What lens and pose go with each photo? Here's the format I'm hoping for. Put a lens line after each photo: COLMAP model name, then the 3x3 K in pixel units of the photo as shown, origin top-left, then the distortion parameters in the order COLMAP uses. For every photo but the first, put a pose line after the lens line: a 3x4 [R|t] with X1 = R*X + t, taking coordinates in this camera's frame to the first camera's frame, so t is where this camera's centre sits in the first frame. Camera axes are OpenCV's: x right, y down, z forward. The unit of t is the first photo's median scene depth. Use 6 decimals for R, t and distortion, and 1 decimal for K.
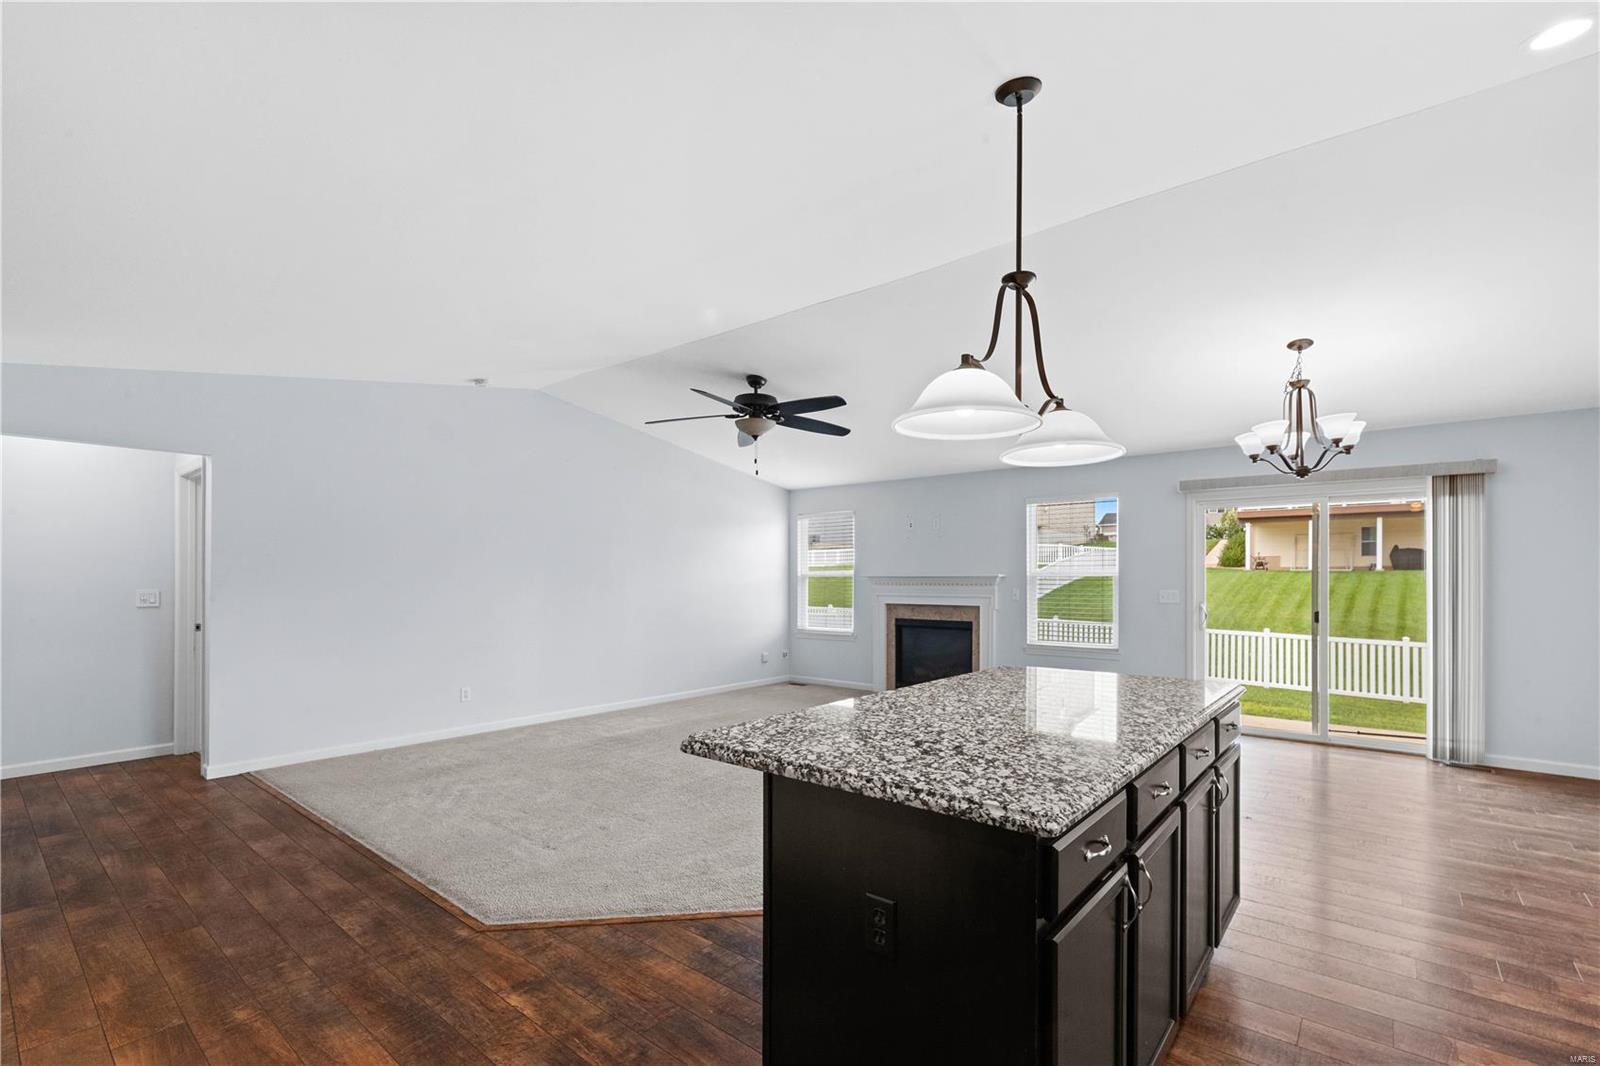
lens RADIAL K [[700.7, 0, 830.5], [0, 700.7, 573.1], [0, 0, 1]] dist [-0.002354, 0.000739]
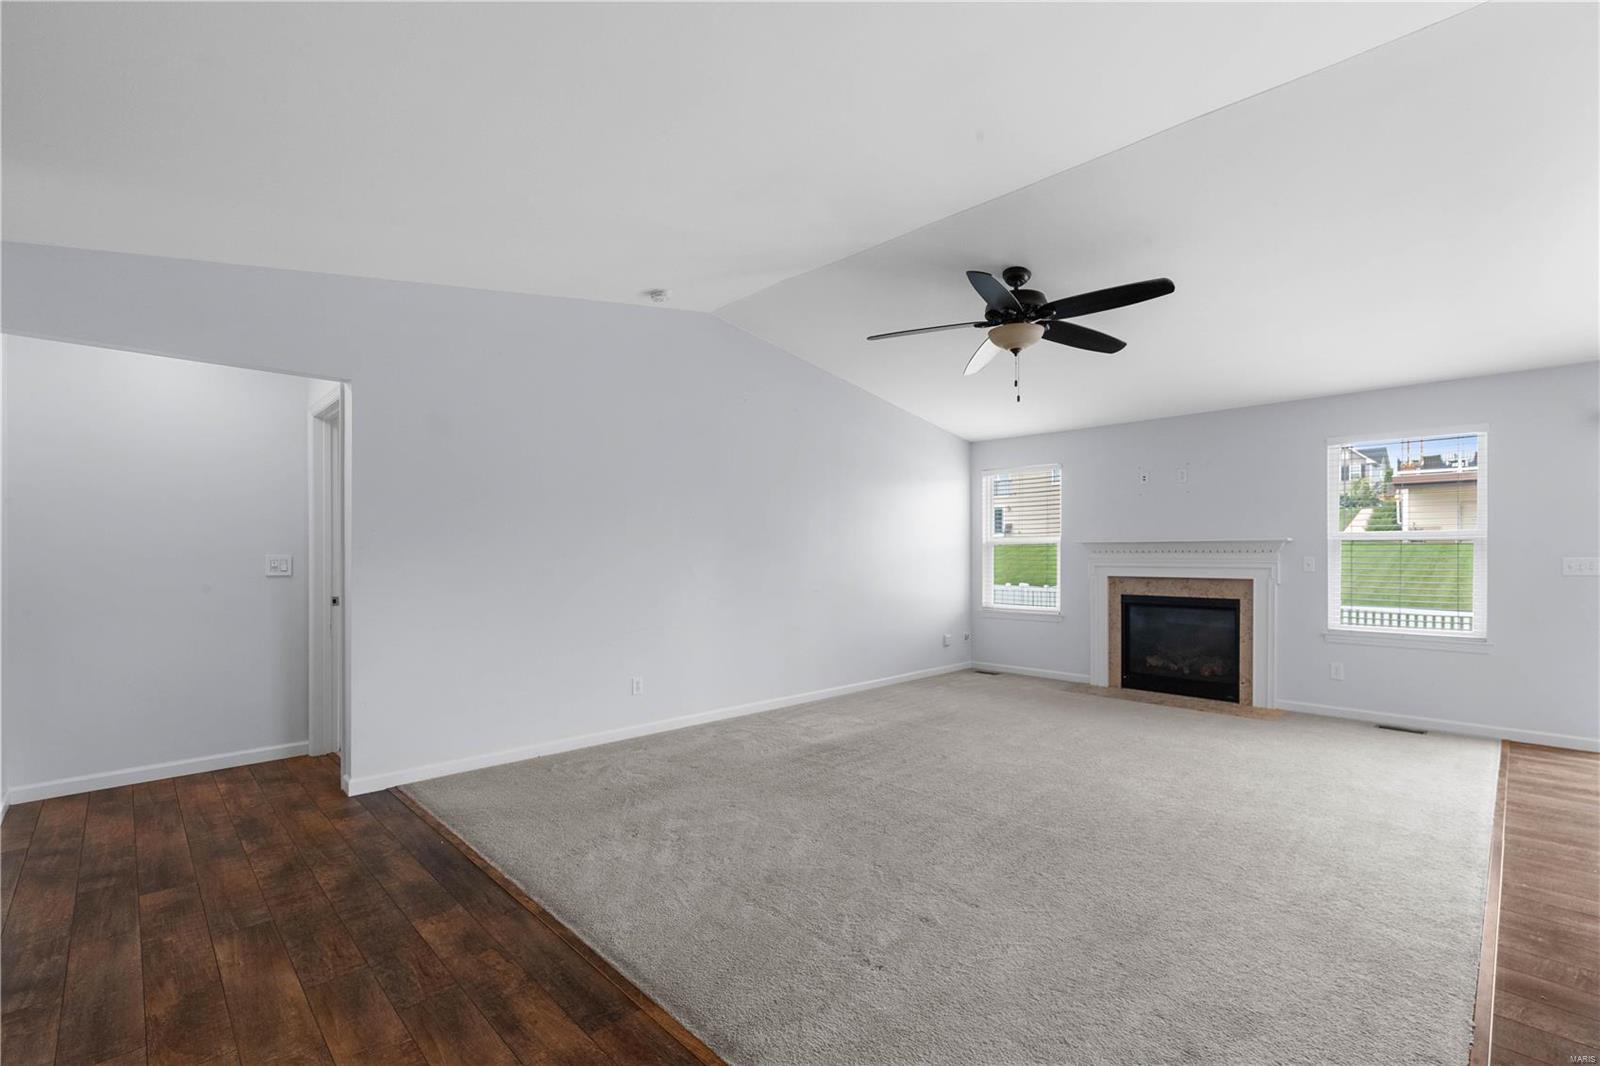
lens RADIAL K [[700.7, 0, 830.8], [0, 700.7, 553.9], [0, 0, 1]] dist [-0.002354, 0.000739]
pose [[0.994168, -0.000914, -0.107835, -0.198769], [0.001709, 0.999972, 0.007286, 0.014256], [0.107825, -0.007427, 0.994142, 0.207056]]
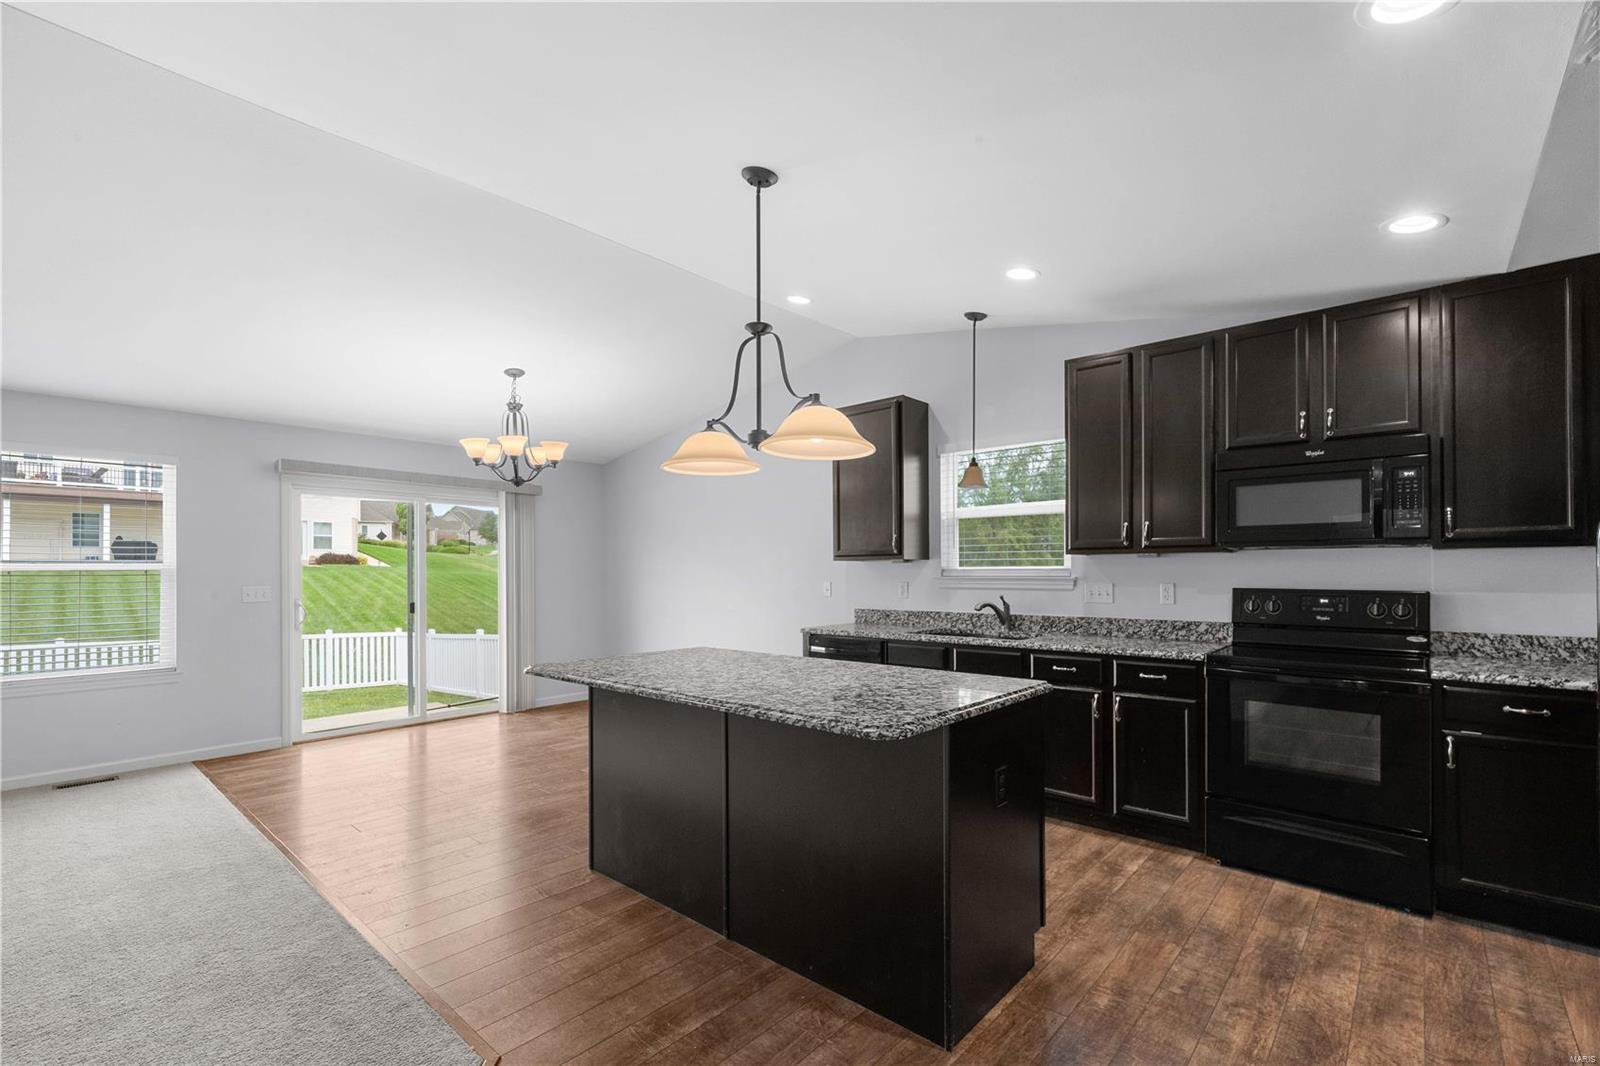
lens RADIAL K [[700.7, 0, 832.6], [0, 700.7, 565.9], [0, 0, 1]] dist [-0.002354, 0.000739]
pose [[0.038197, 0.008464, 0.999234, -0.323303], [-0.005524, 0.999951, -0.008259, 0.002341], [-0.999255, -0.005204, 0.038241, 0.279127]]
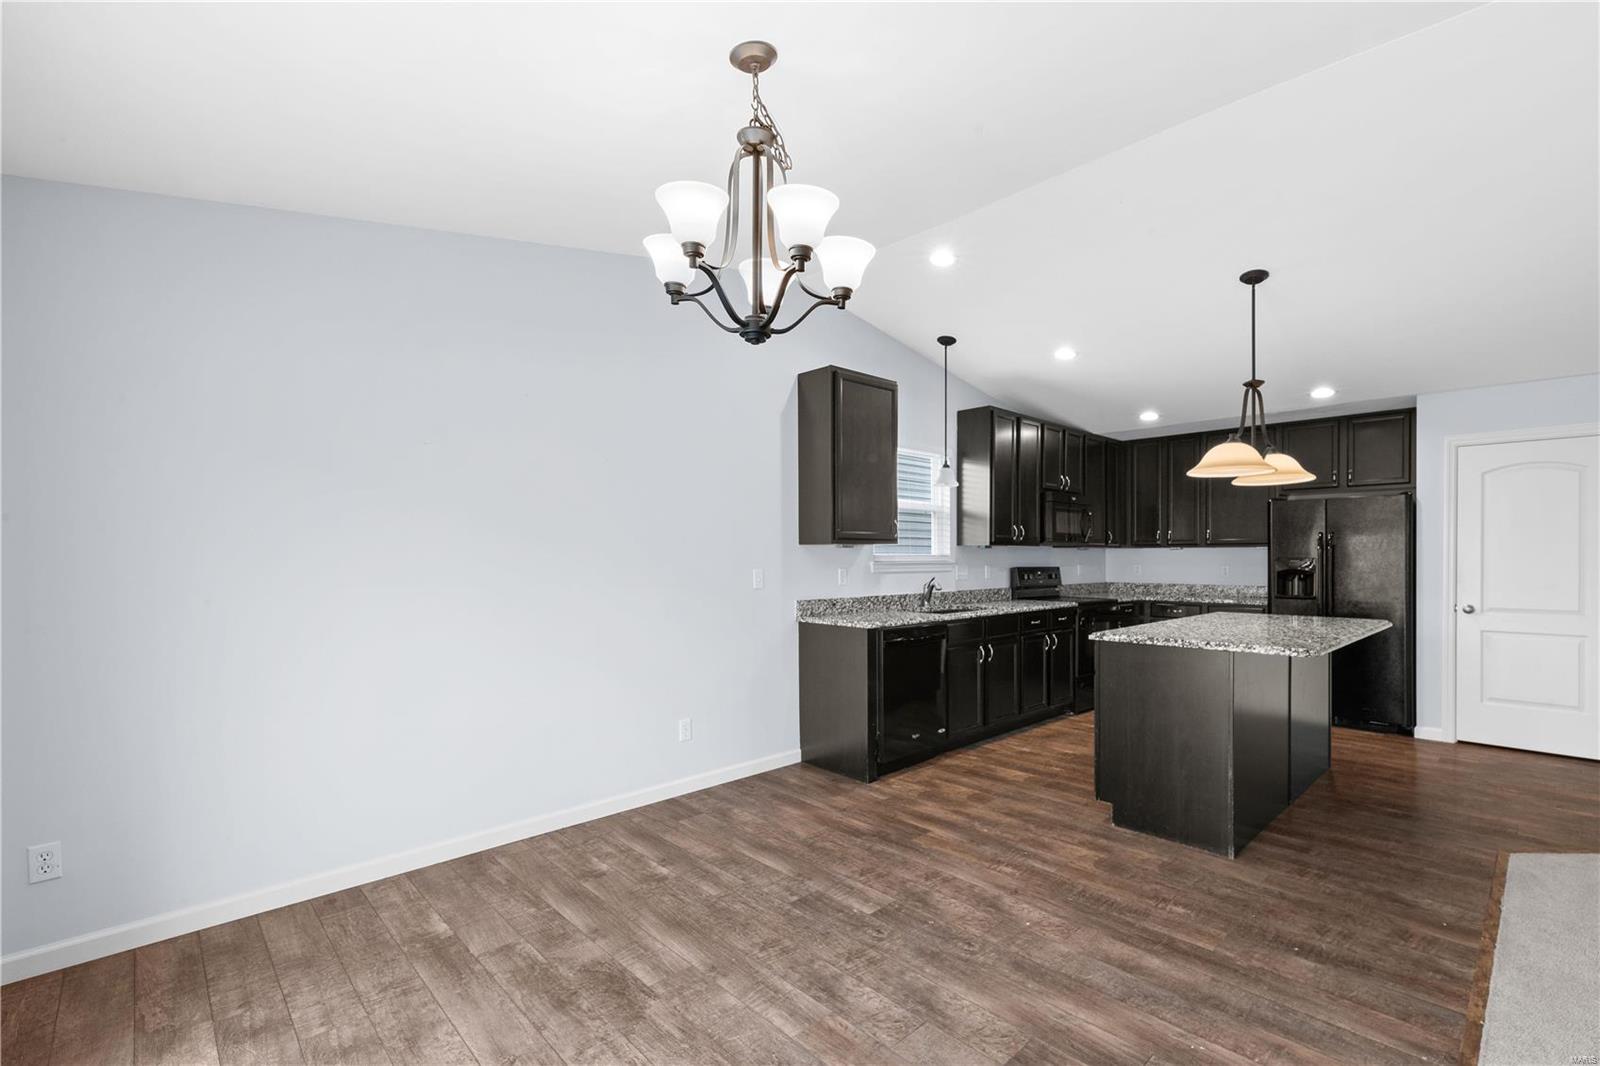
lens RADIAL K [[700.7, 0, 839.4], [0, 700.7, 573.9], [0, 0, 1]] dist [-0.002354, 0.000739]
pose [[-0.991965, 0.000227, 0.126516, 0.375383], [0.002112, 0.999889, 0.014765, 0.008102], [-0.126498, 0.014914, -0.991855, 0.979397]]
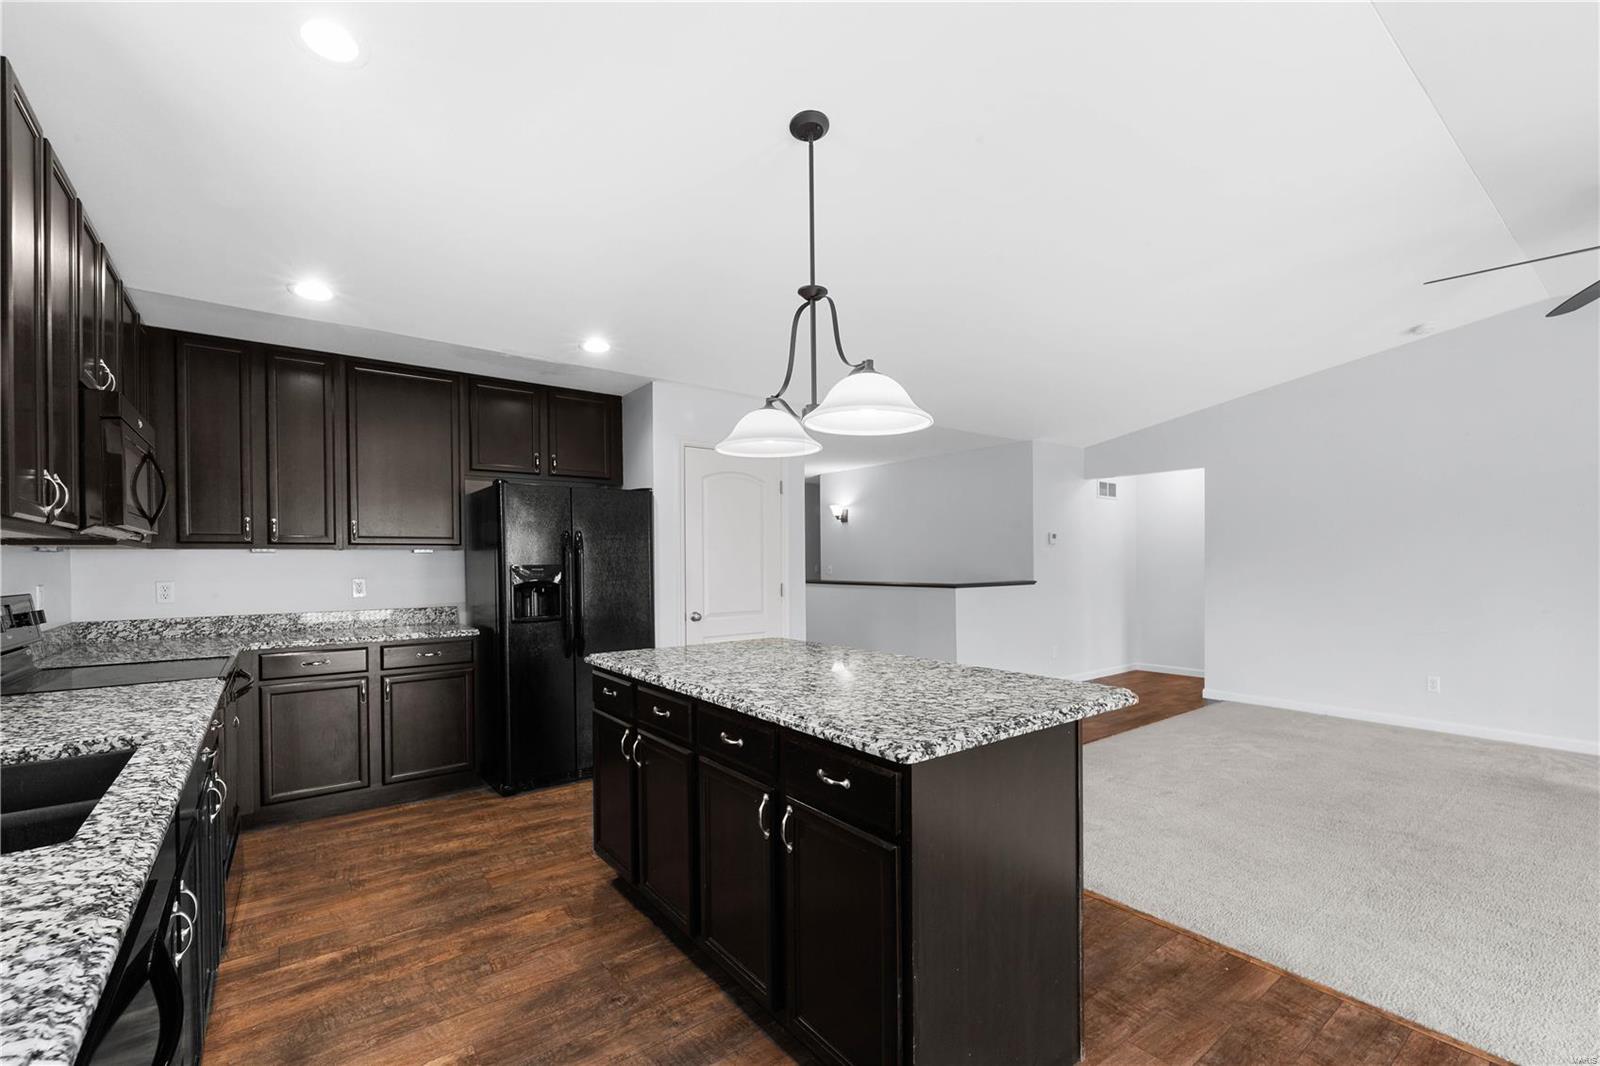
lens RADIAL K [[700.7, 0, 834.4], [0, 700.7, 557.3], [0, 0, 1]] dist [-0.002354, 0.000739]
pose [[-0.225175, -0.000944, -0.974318, 0.474459], [0.018063, 0.999824, -0.005143, 0.003482], [0.974151, -0.018757, -0.225118, 0.436716]]
